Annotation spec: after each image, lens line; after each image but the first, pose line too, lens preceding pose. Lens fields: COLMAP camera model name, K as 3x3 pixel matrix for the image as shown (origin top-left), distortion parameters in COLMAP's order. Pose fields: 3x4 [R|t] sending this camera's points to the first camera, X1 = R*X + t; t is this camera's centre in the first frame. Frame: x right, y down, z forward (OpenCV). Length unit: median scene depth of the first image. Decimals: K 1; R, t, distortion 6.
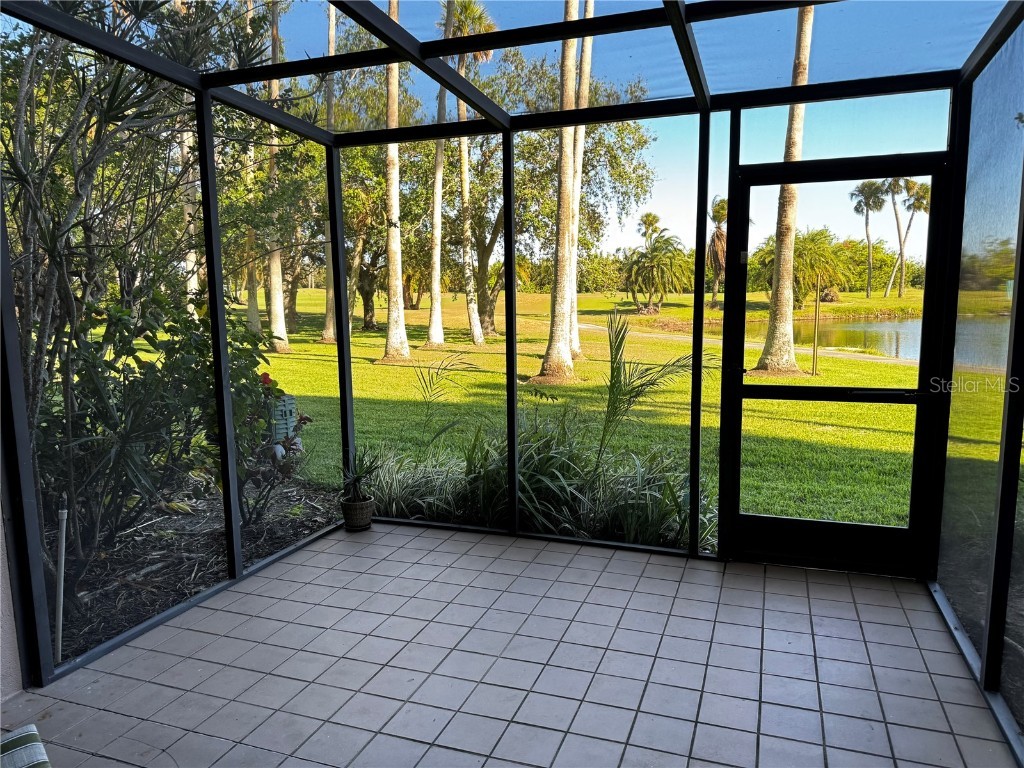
lens RADIAL K [[737.1, 0, 513.1], [0, 737.1, 383.7], [0, 0, 1]] dist [0.100502, -0.154133]
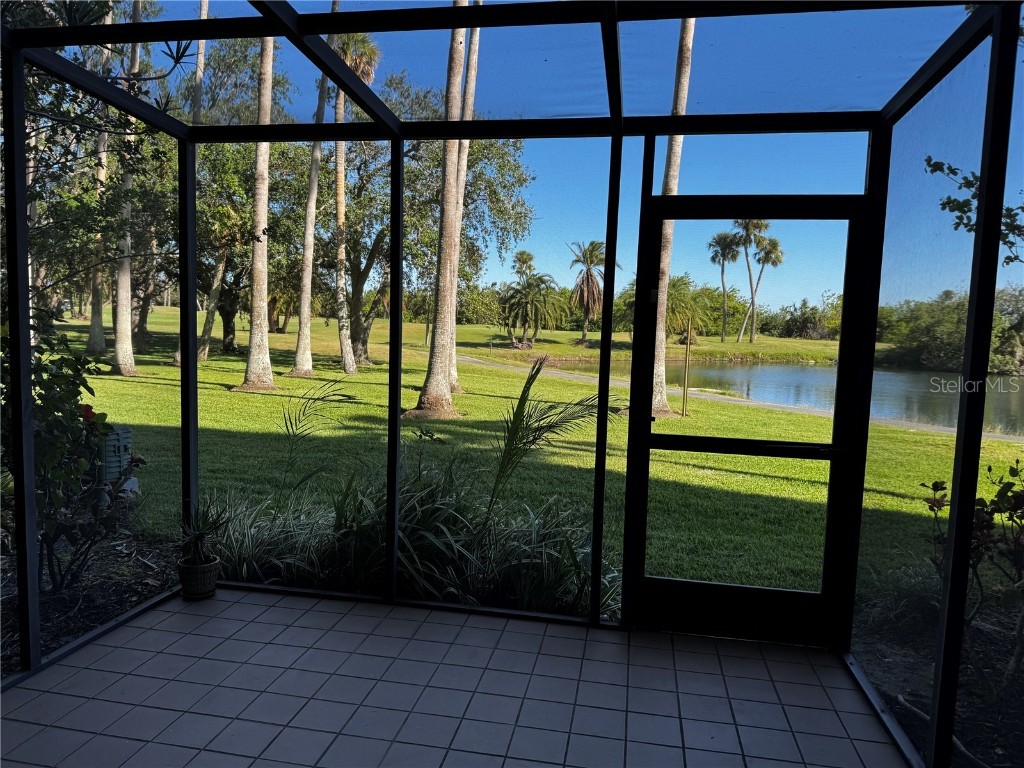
lens RADIAL K [[739.8, 0, 512.0], [0, 739.8, 384.0], [0, 0, 1]] dist [0.160545, -0.345966]
pose [[0.985223, 0.032453, 0.168173, -0.012461], [-0.025353, 0.998701, -0.044197, -0.011773], [-0.169389, 0.039280, 0.984766, 0.099285]]
